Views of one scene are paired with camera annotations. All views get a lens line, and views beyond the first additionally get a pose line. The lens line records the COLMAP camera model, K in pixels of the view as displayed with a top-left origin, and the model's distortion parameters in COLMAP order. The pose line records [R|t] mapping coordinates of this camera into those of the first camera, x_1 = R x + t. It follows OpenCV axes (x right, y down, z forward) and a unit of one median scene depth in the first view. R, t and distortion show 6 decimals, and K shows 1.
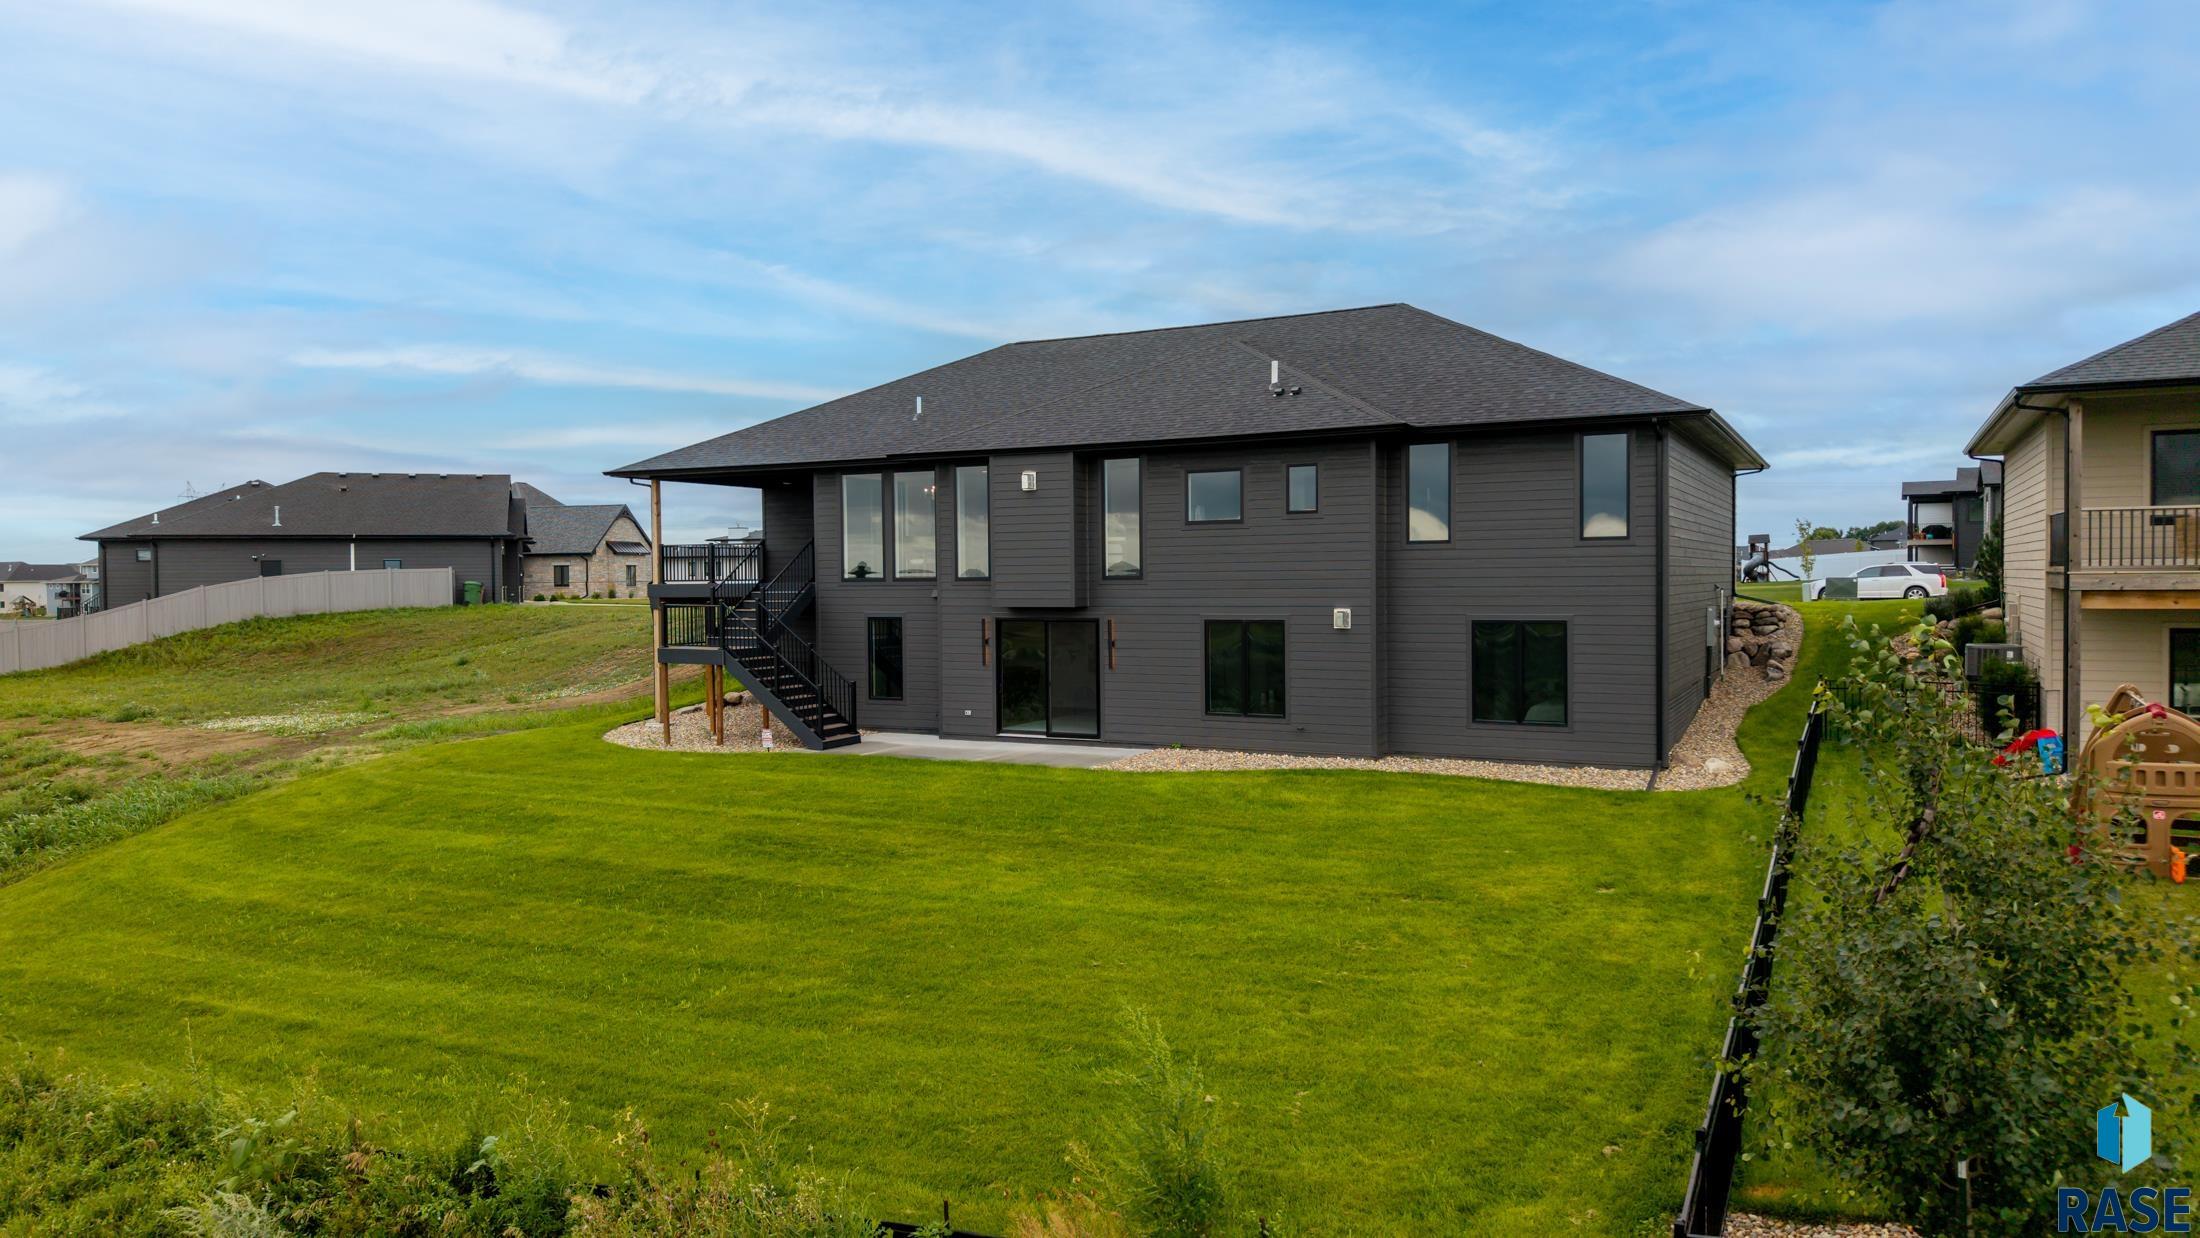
lens RADIAL K [[1479.5, 0, 1103.6], [0, 1479.5, 621.3], [0, 0, 1]] dist [-0.002806, -0.003746]
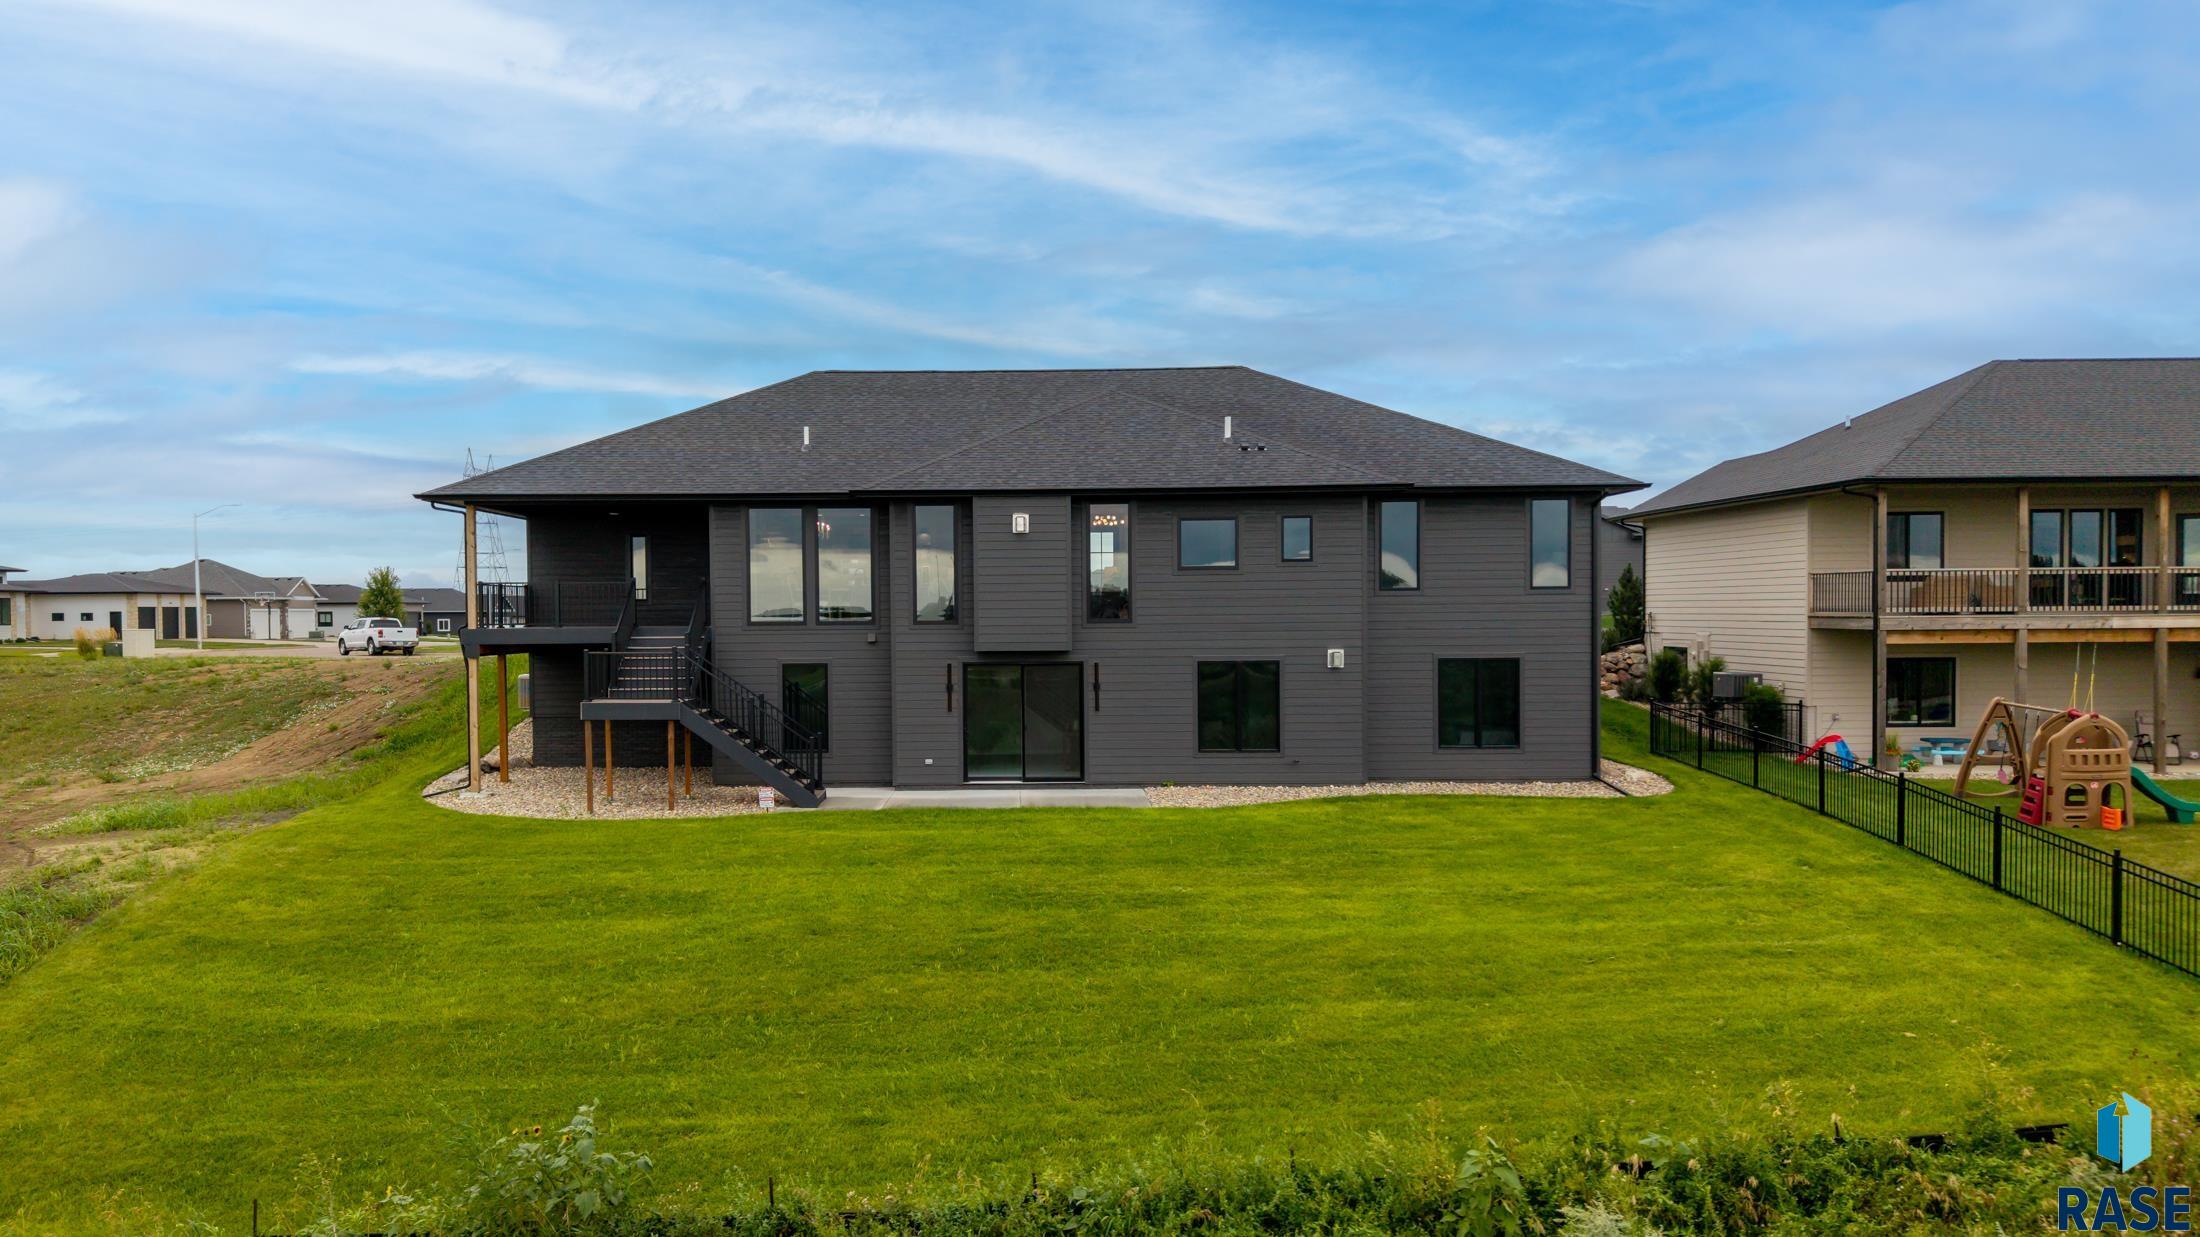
lens RADIAL K [[1479.5, 0, 1067.1], [0, 1479.5, 662.5], [0, 0, 1]] dist [-0.002806, -0.003746]
pose [[0.891009, -0.010421, 0.453865, -0.492359], [0.014137, 0.999889, -0.004795, 0.003488], [-0.453765, 0.010689, 0.891057, 0.112517]]
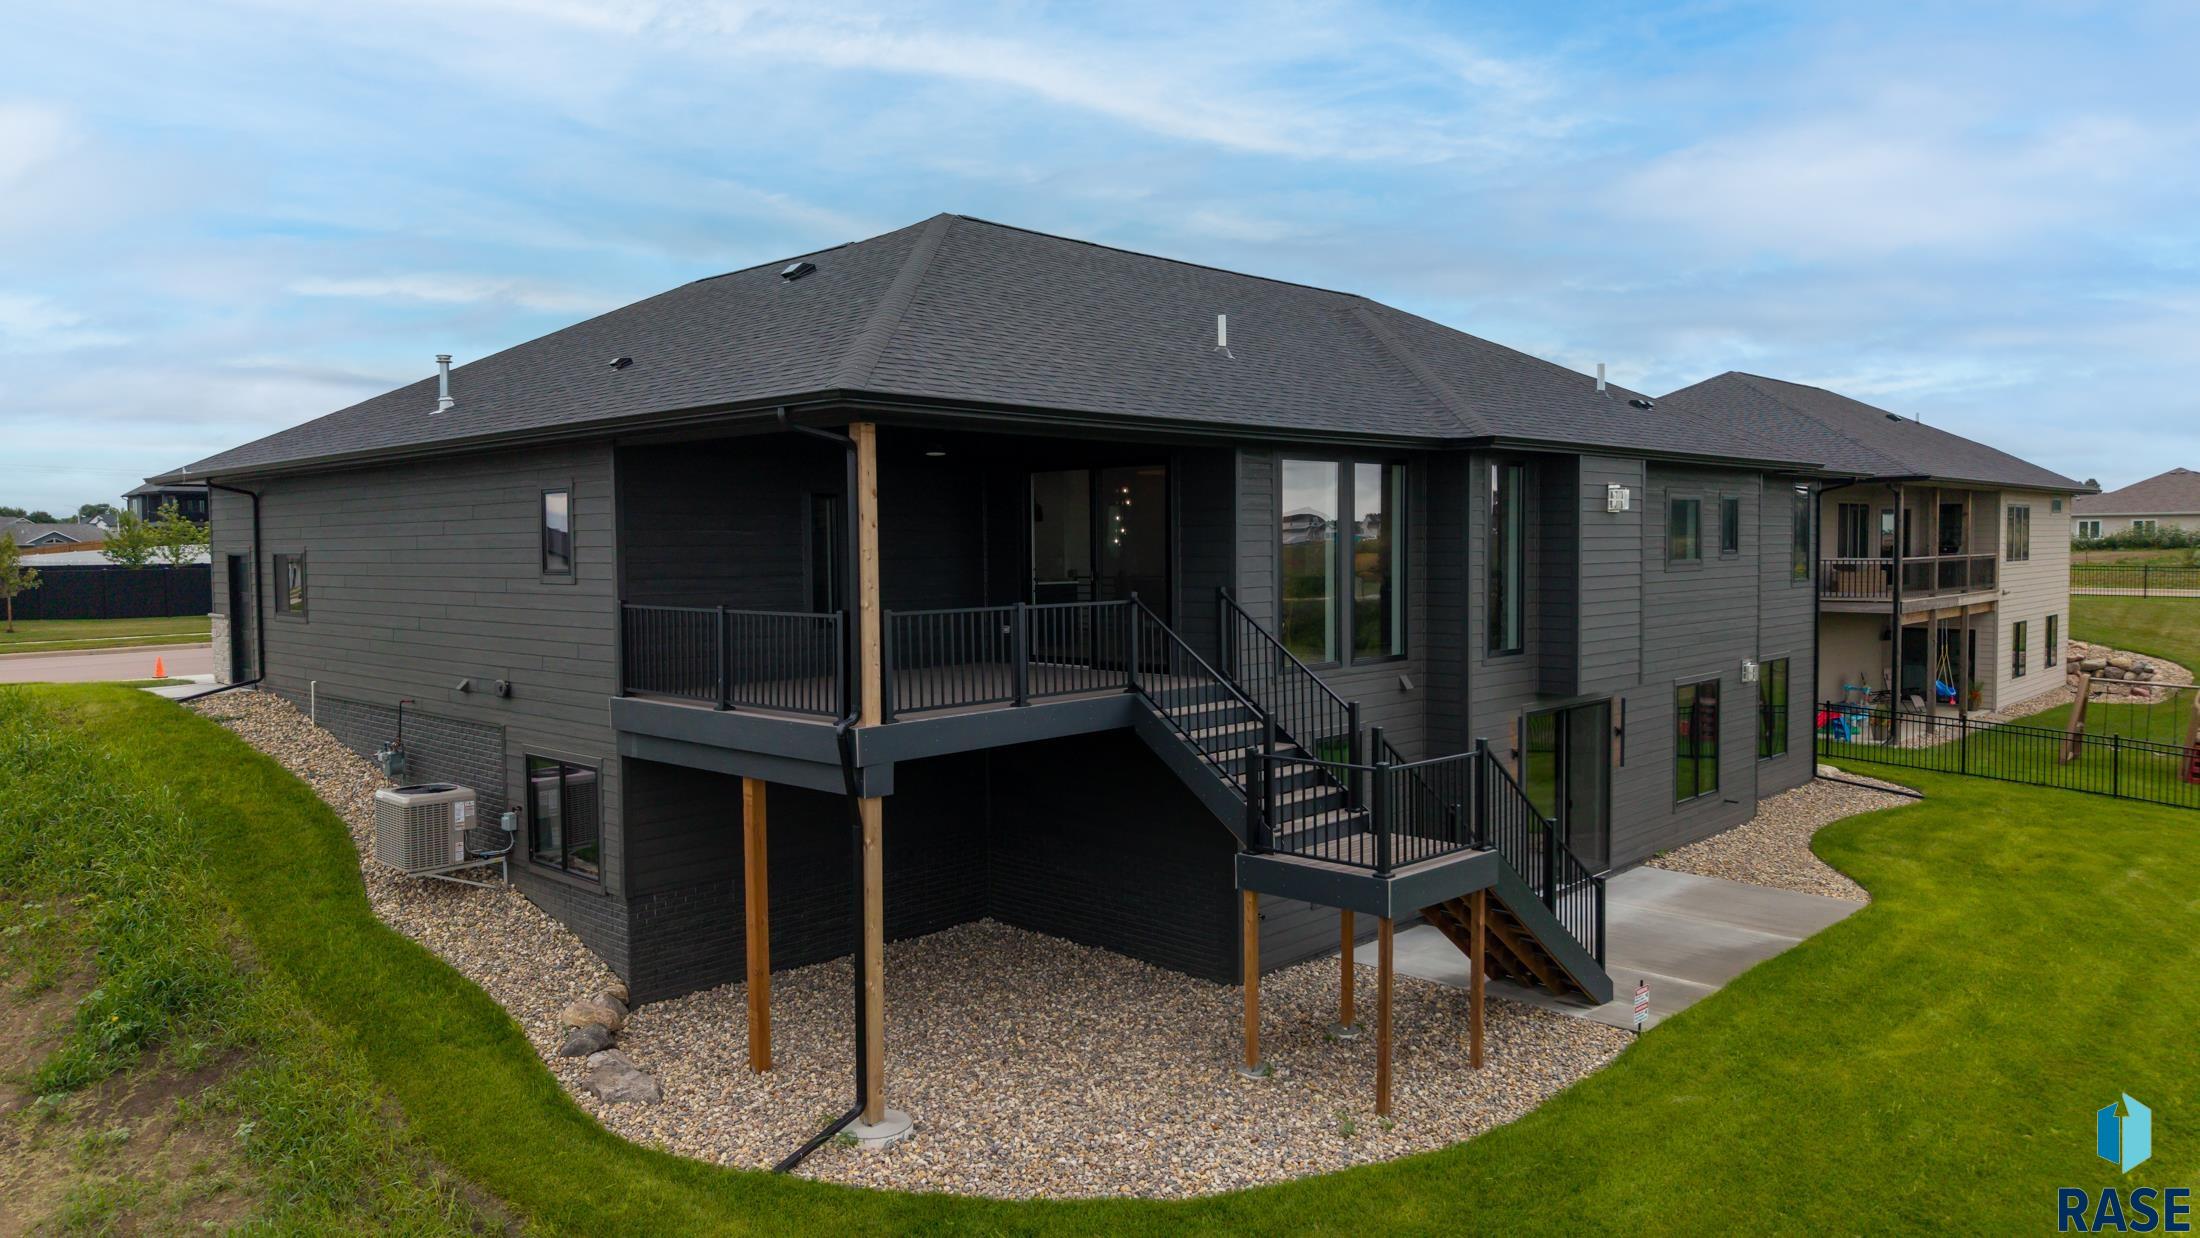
lens RADIAL K [[1479.5, 0, 1105.5], [0, 1479.5, 609.0], [0, 0, 1]] dist [-0.002806, -0.003746]
pose [[0.281827, -0.035184, 0.958820, -0.787858], [0.038424, 0.998940, 0.025362, -0.075568], [-0.958695, 0.029694, 0.282880, 1.079427]]
